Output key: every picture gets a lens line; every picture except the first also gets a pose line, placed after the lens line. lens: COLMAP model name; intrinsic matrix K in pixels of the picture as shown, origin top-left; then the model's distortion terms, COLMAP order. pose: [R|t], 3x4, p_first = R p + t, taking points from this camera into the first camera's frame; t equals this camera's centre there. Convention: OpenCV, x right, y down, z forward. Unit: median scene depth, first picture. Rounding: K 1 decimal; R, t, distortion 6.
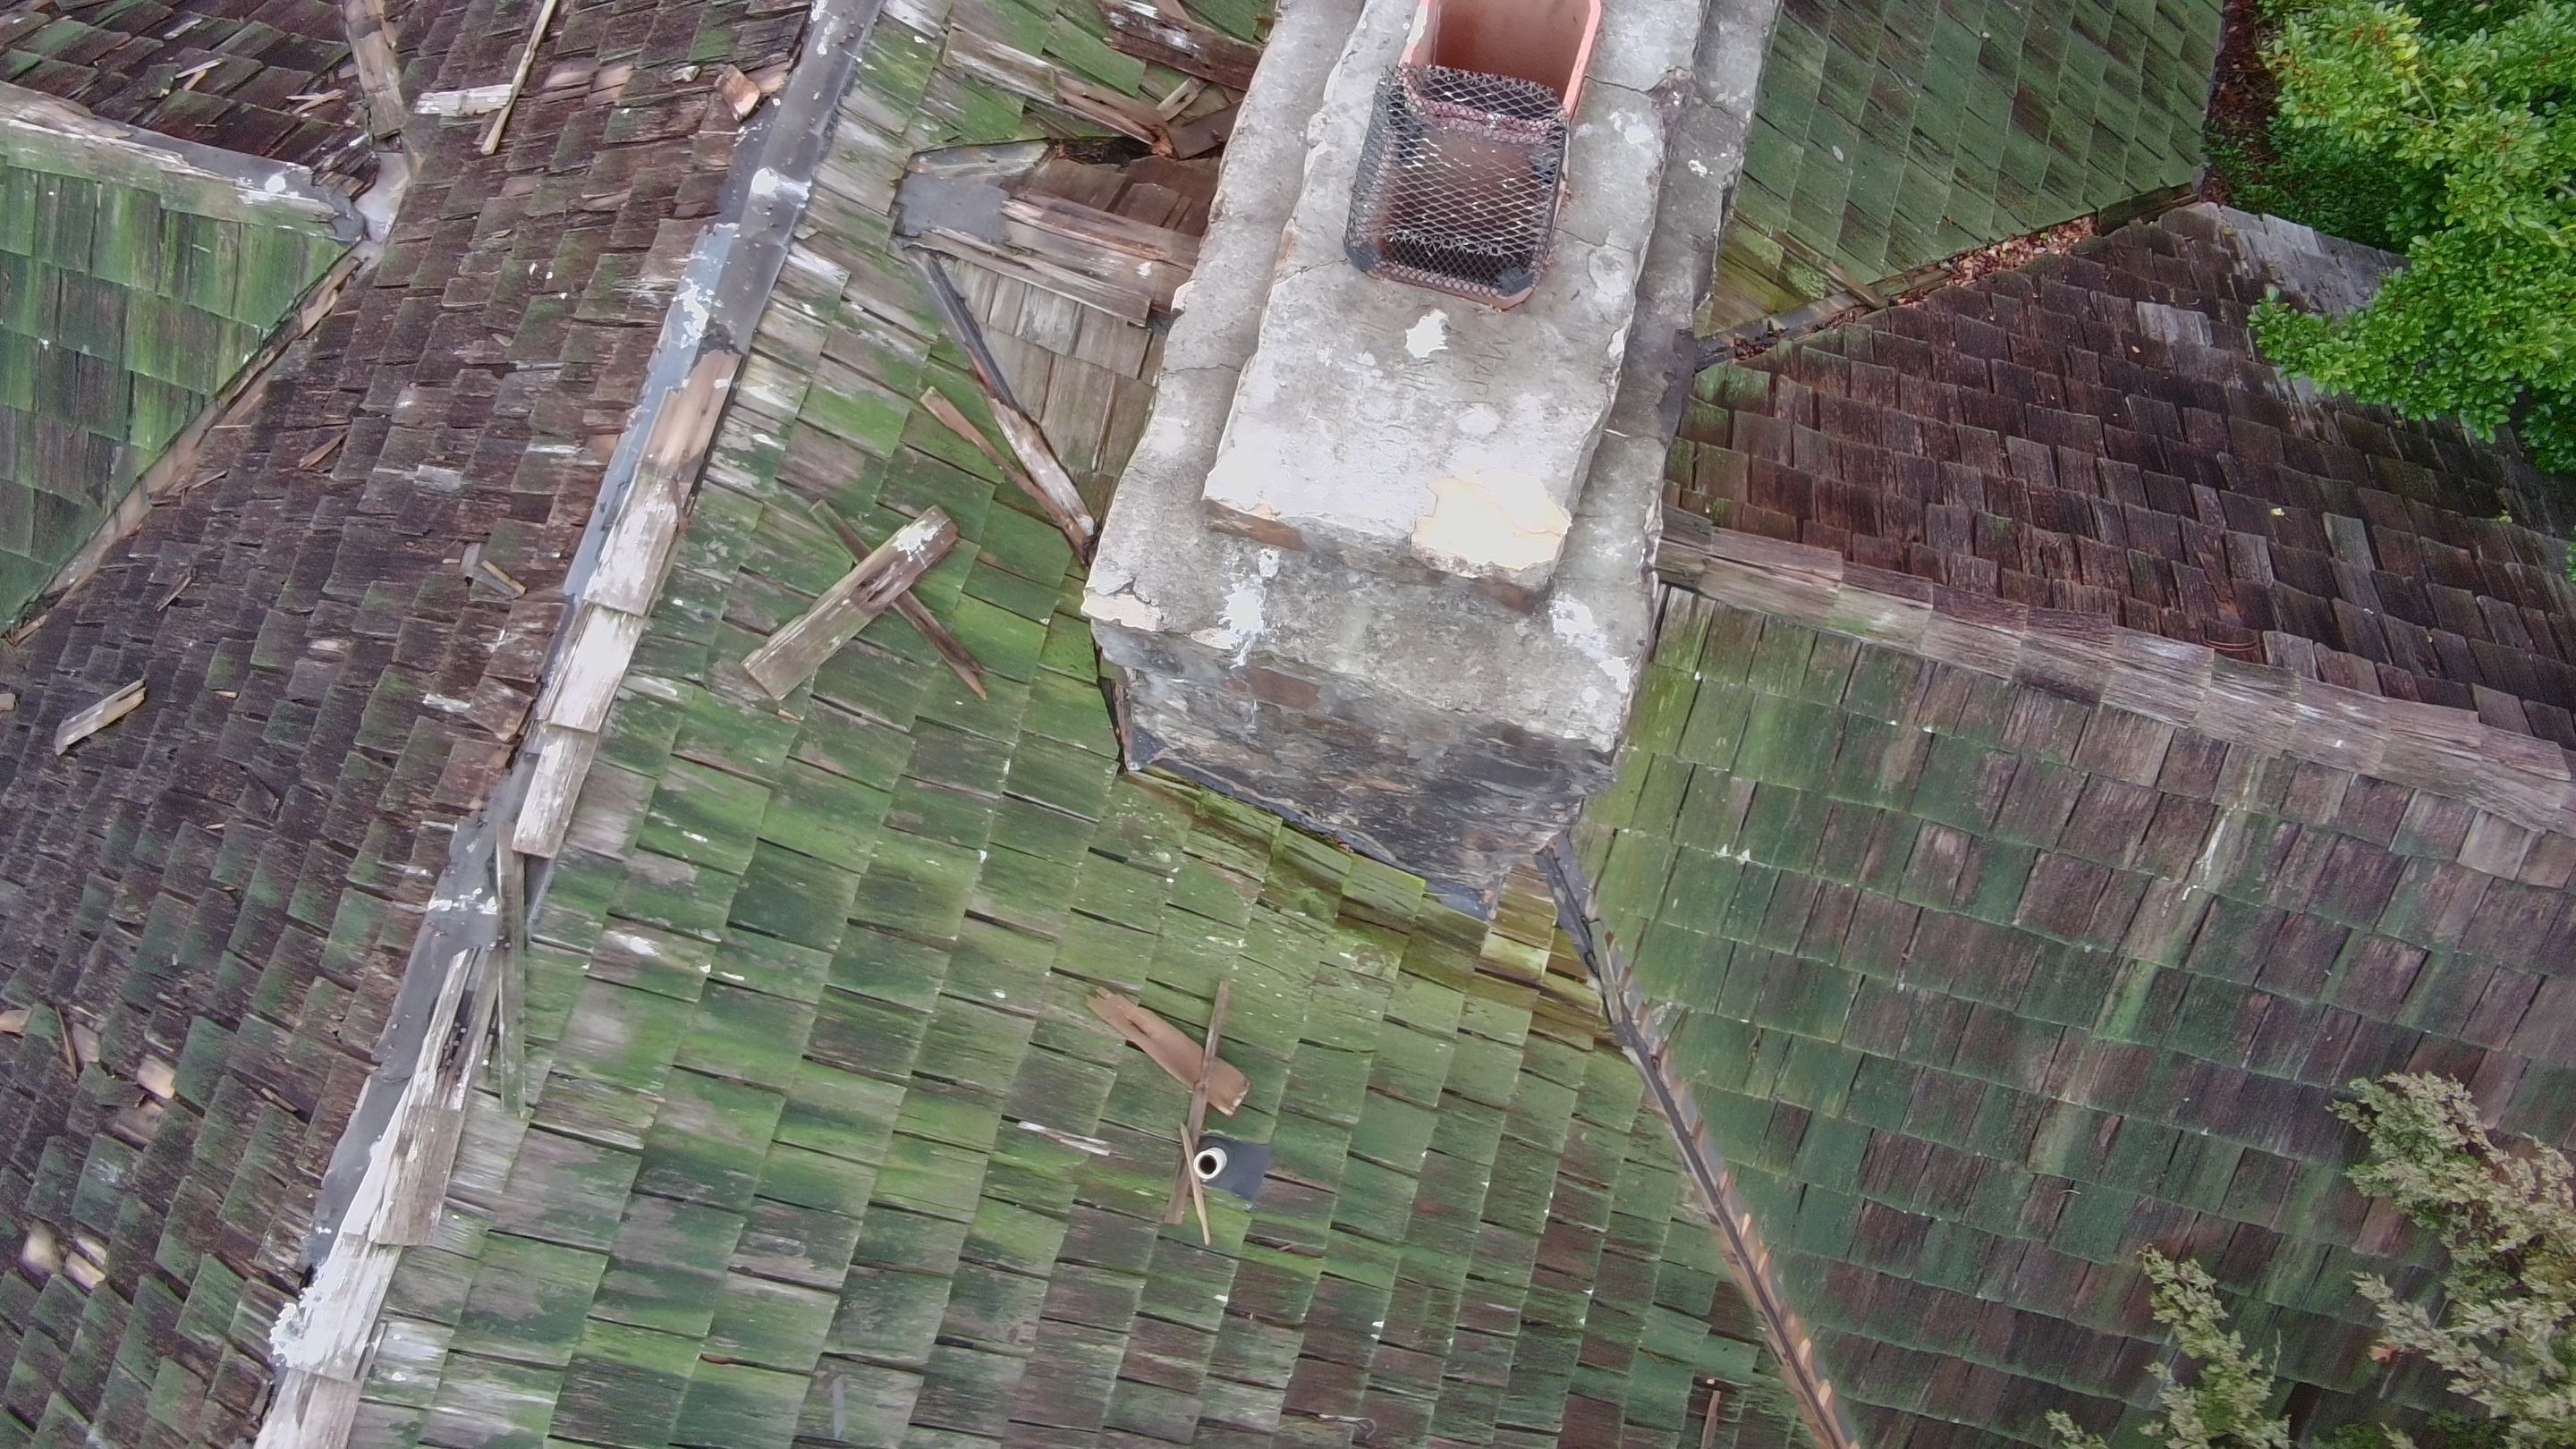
lens RADIAL K [[1801.0, 0, 1296.2], [0, 1801.0, 708.5], [0, 0, 1]] dist [0.005894, -0.079701]
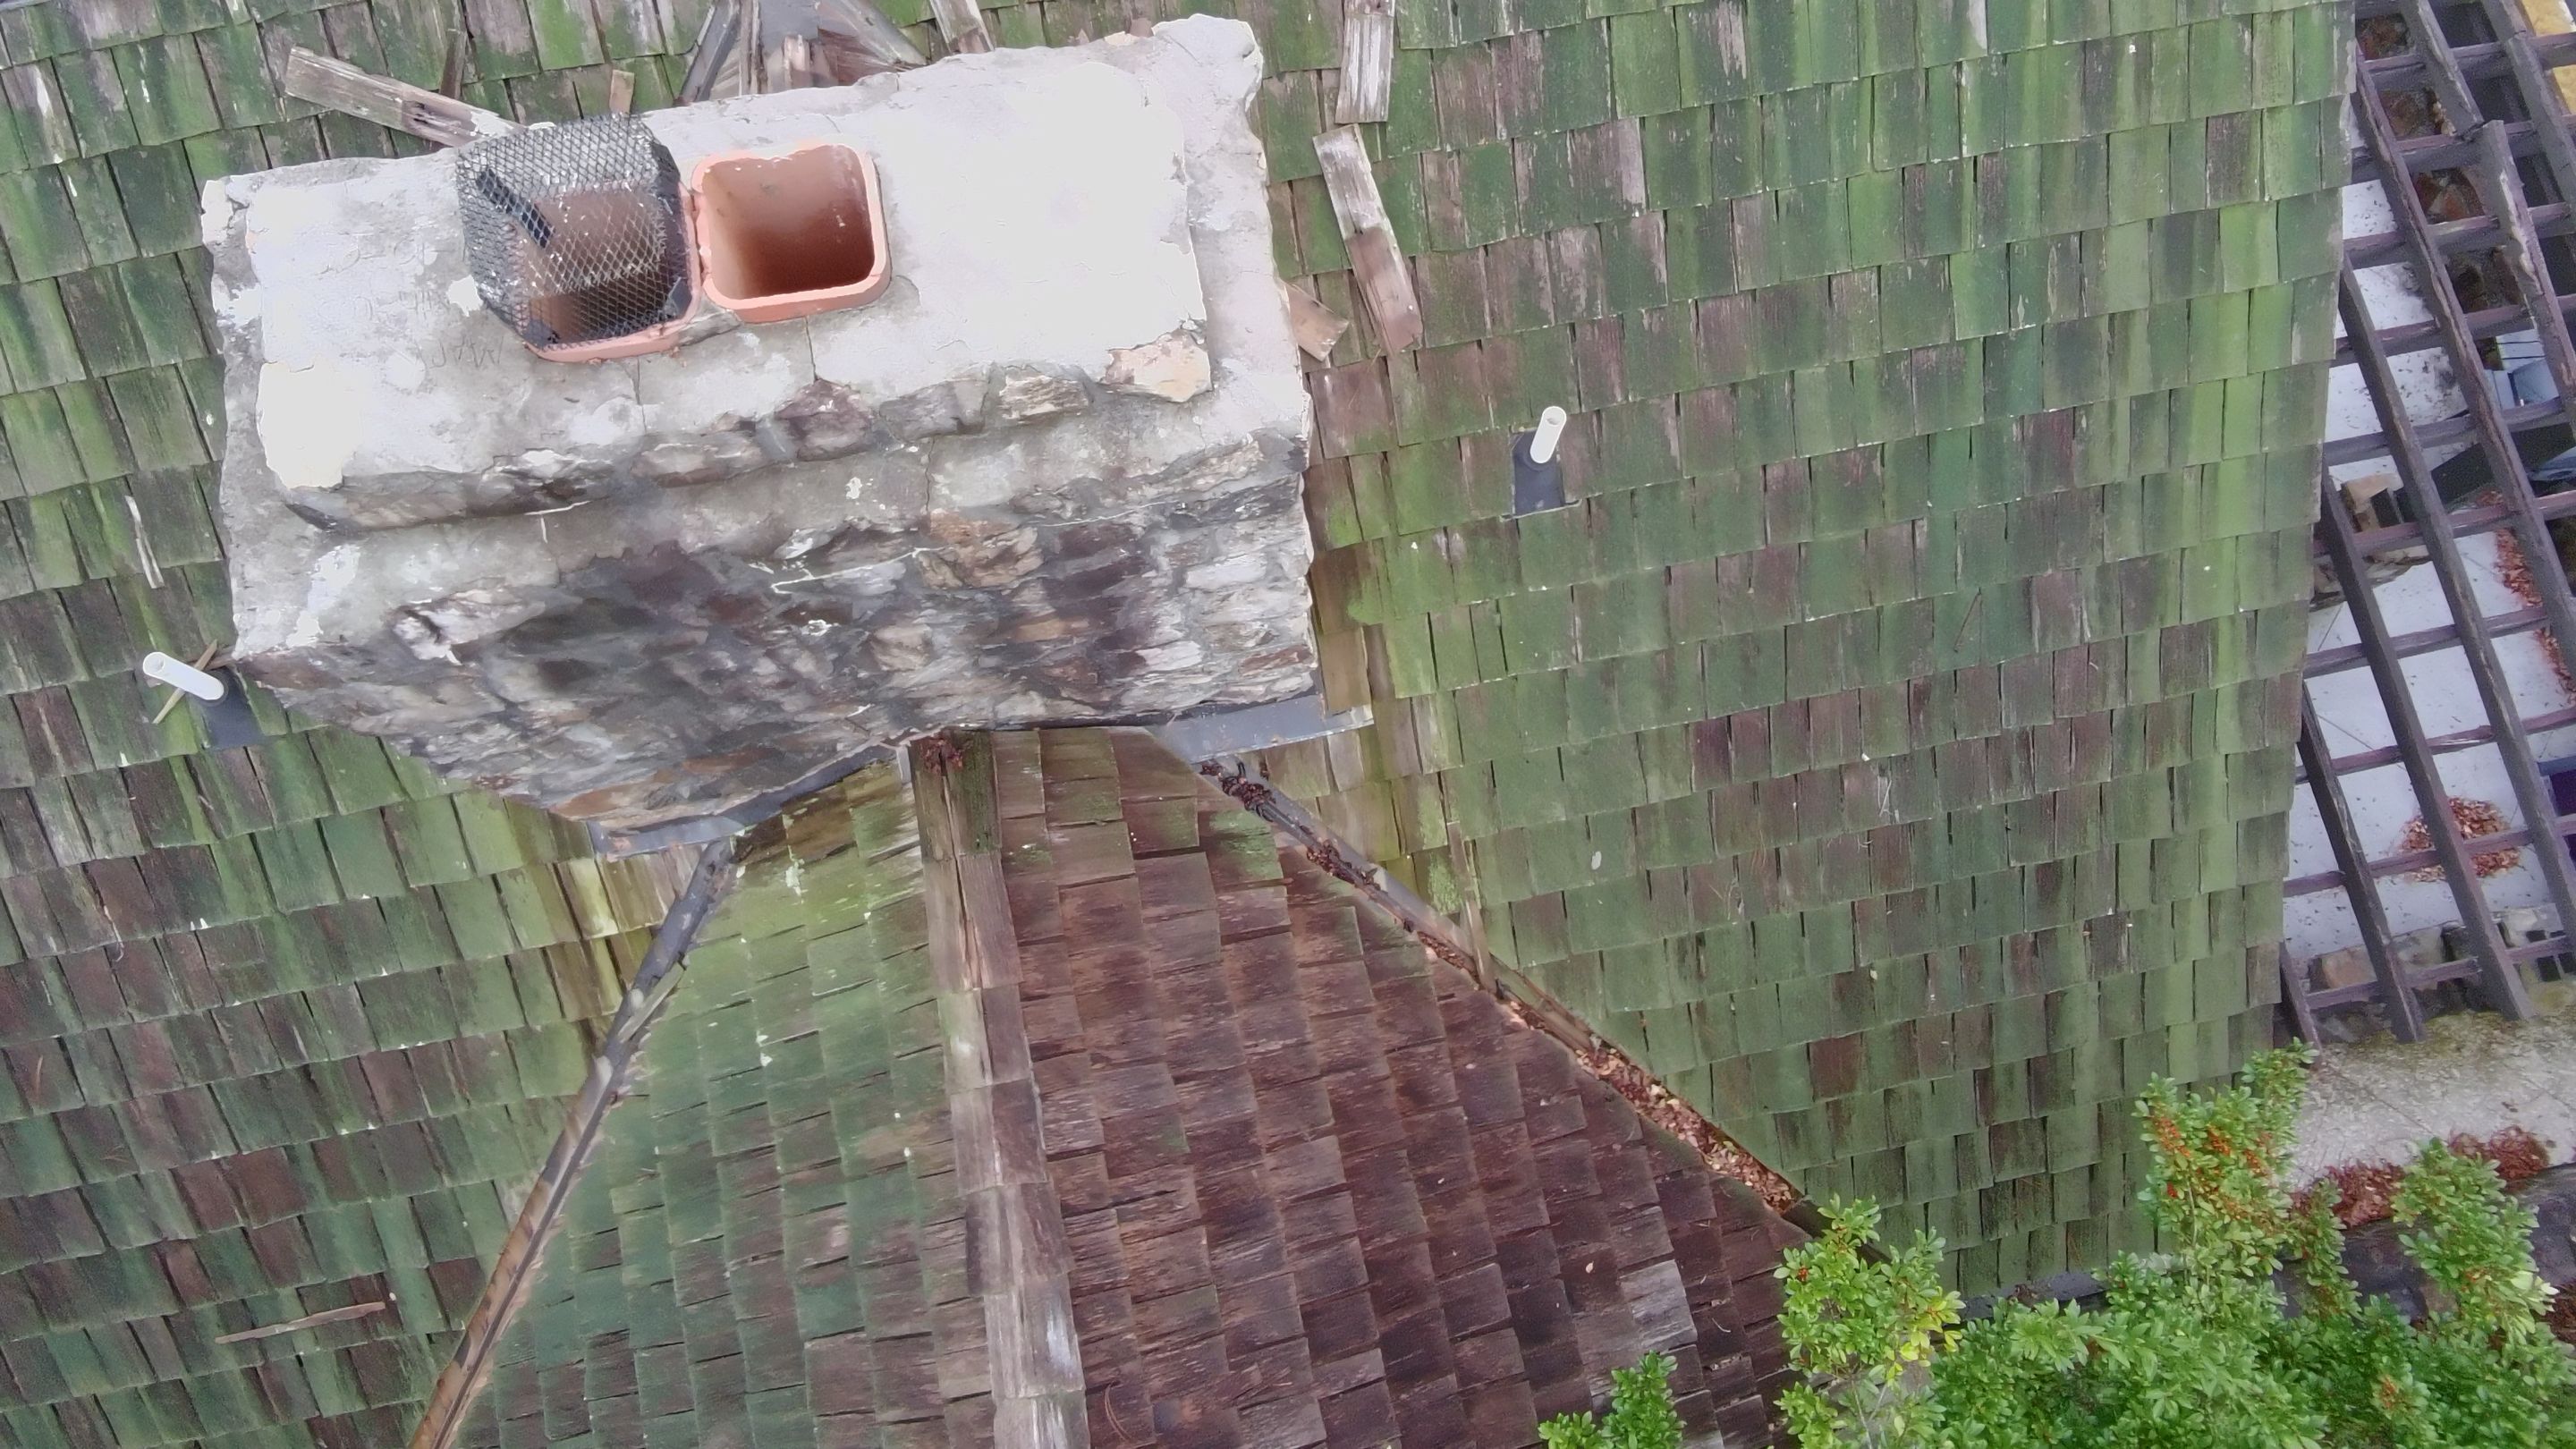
lens RADIAL K [[1801.0, 0, 1305.4], [0, 1801.0, 701.1], [0, 0, 1]] dist [0.005894, -0.079701]
pose [[0.456065, 0.866577, -0.202606, 0.444414], [-0.872044, 0.480590, 0.092592, -0.385574], [0.177609, 0.134453, 0.974873, 0.078167]]
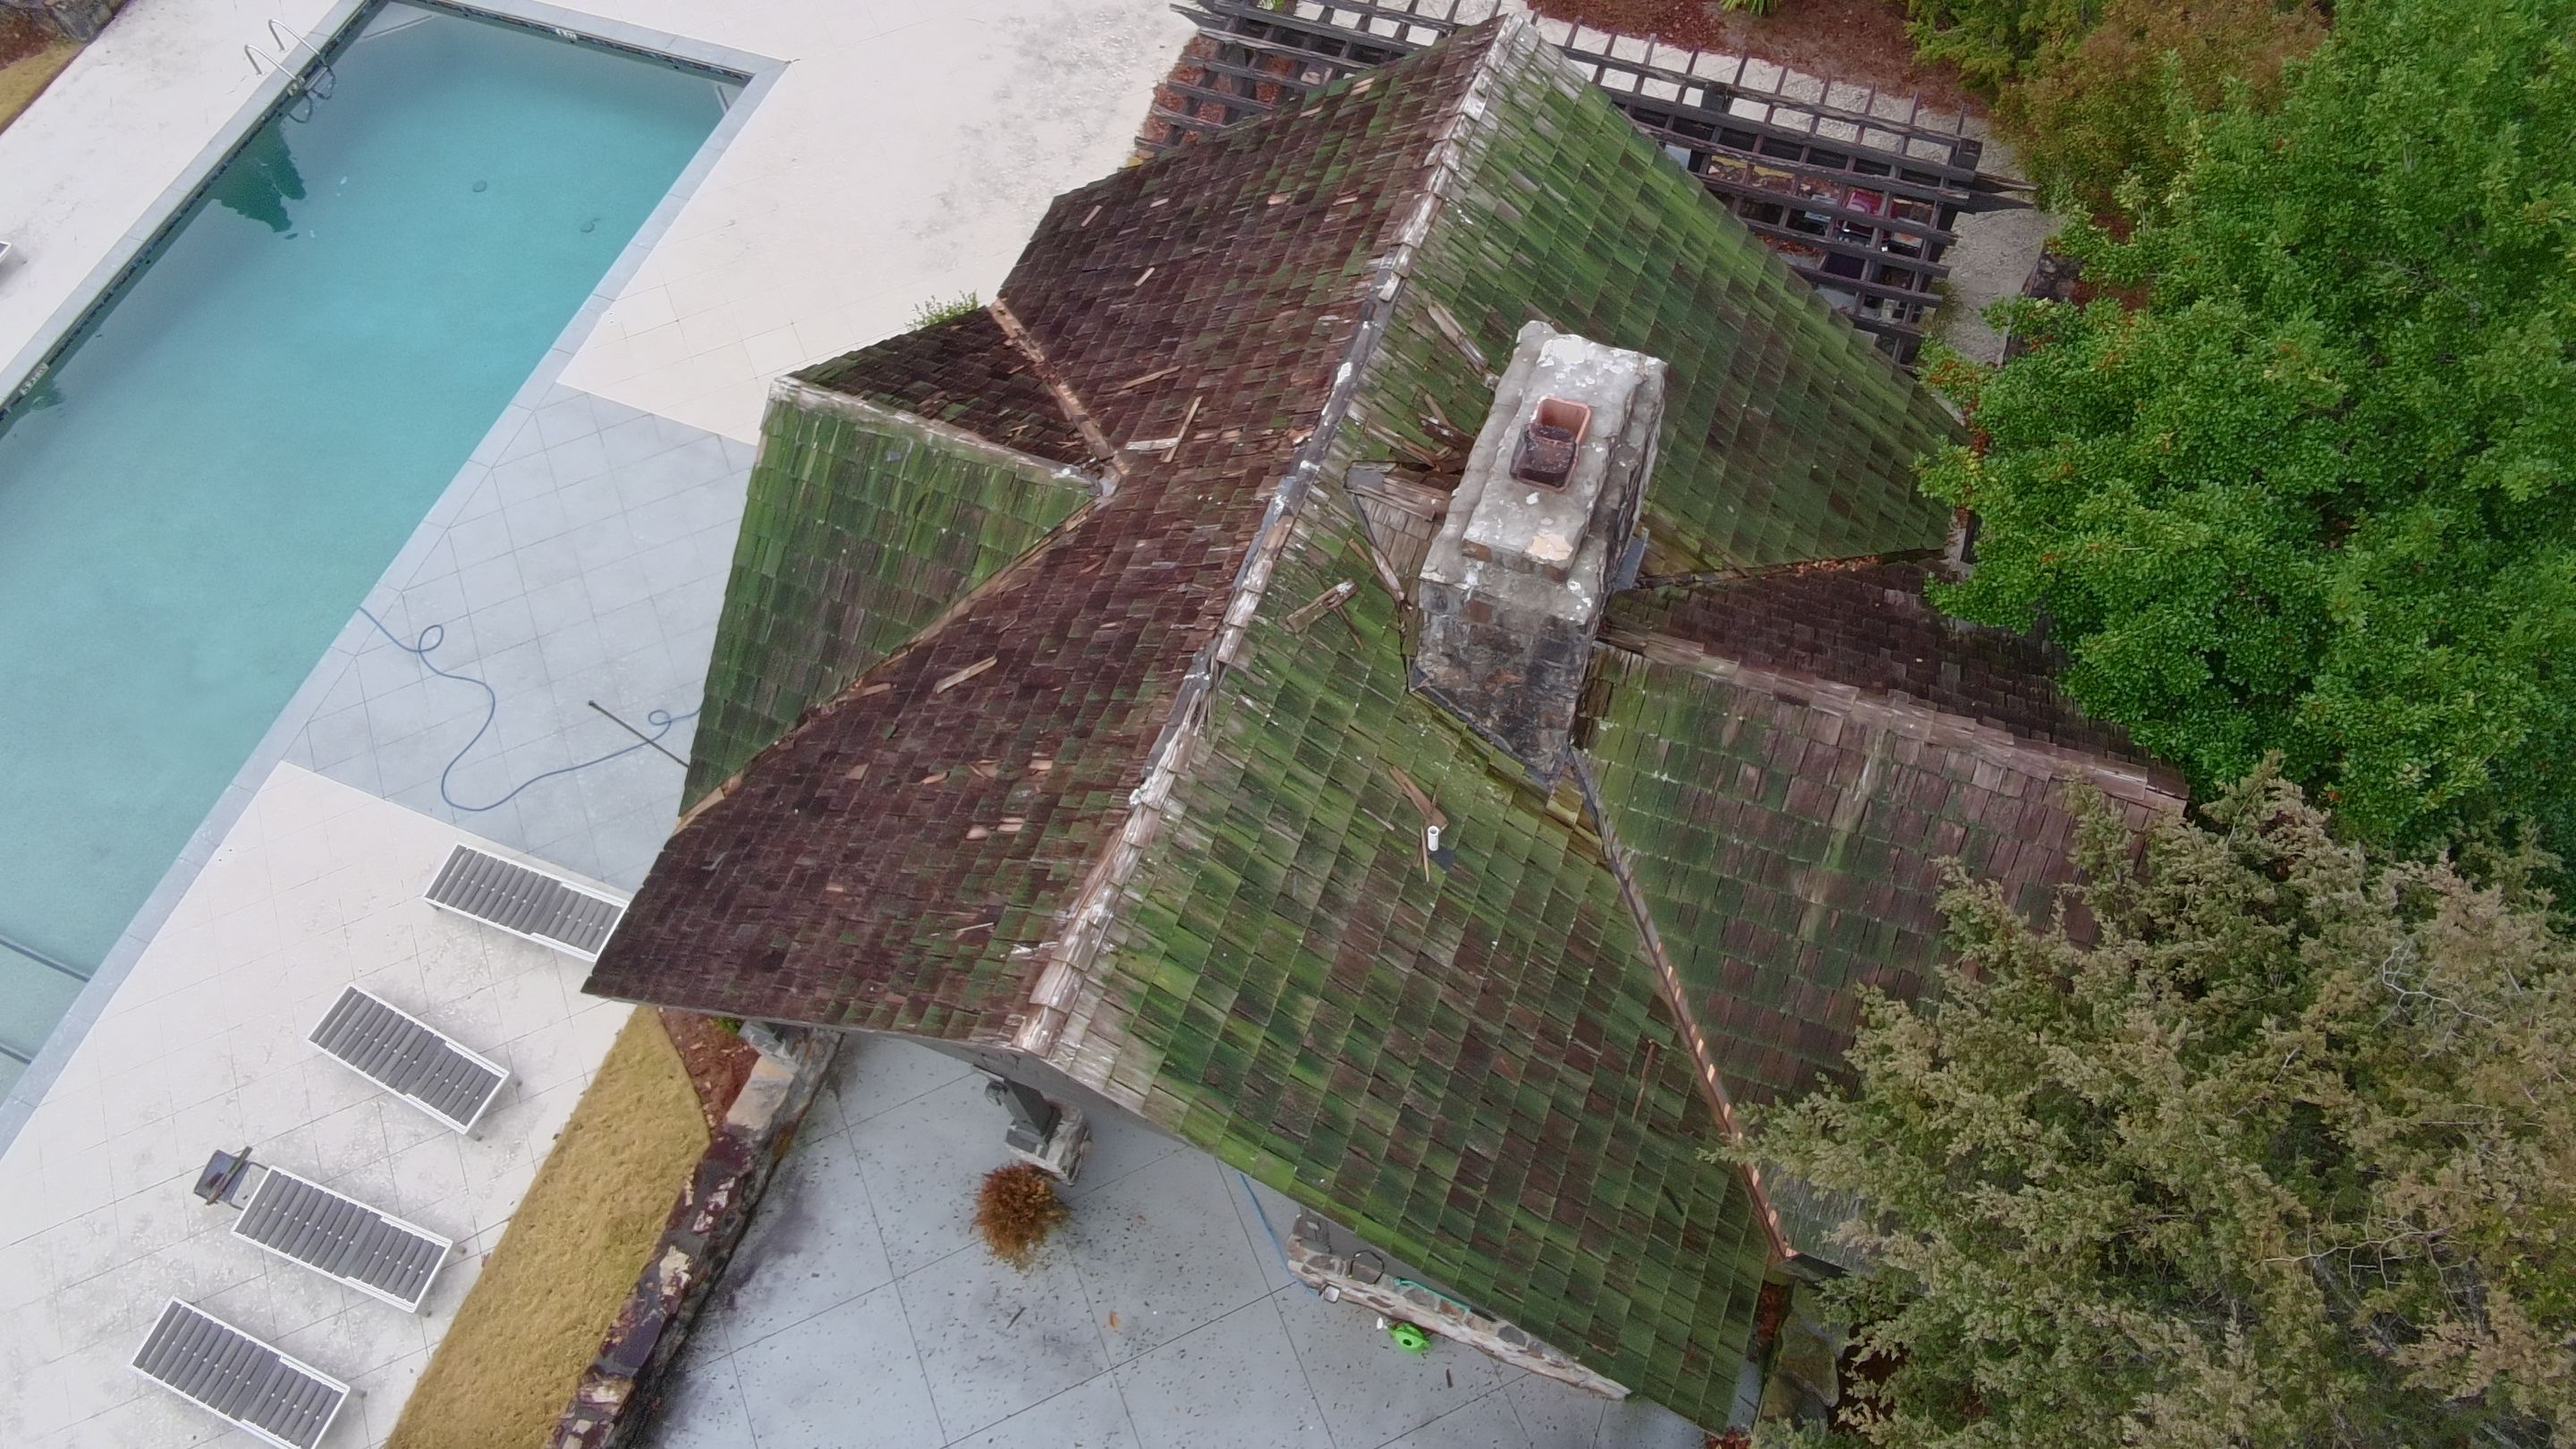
lens RADIAL K [[1801.0, 0, 1220.4], [0, 1801.0, 676.7], [0, 0, 1]] dist [0.005894, -0.079701]
pose [[0.991346, 0.063787, -0.114737, -0.062528], [-0.093338, 0.957084, -0.274368, 0.693730], [0.092312, 0.282703, 0.954755, -1.385902]]
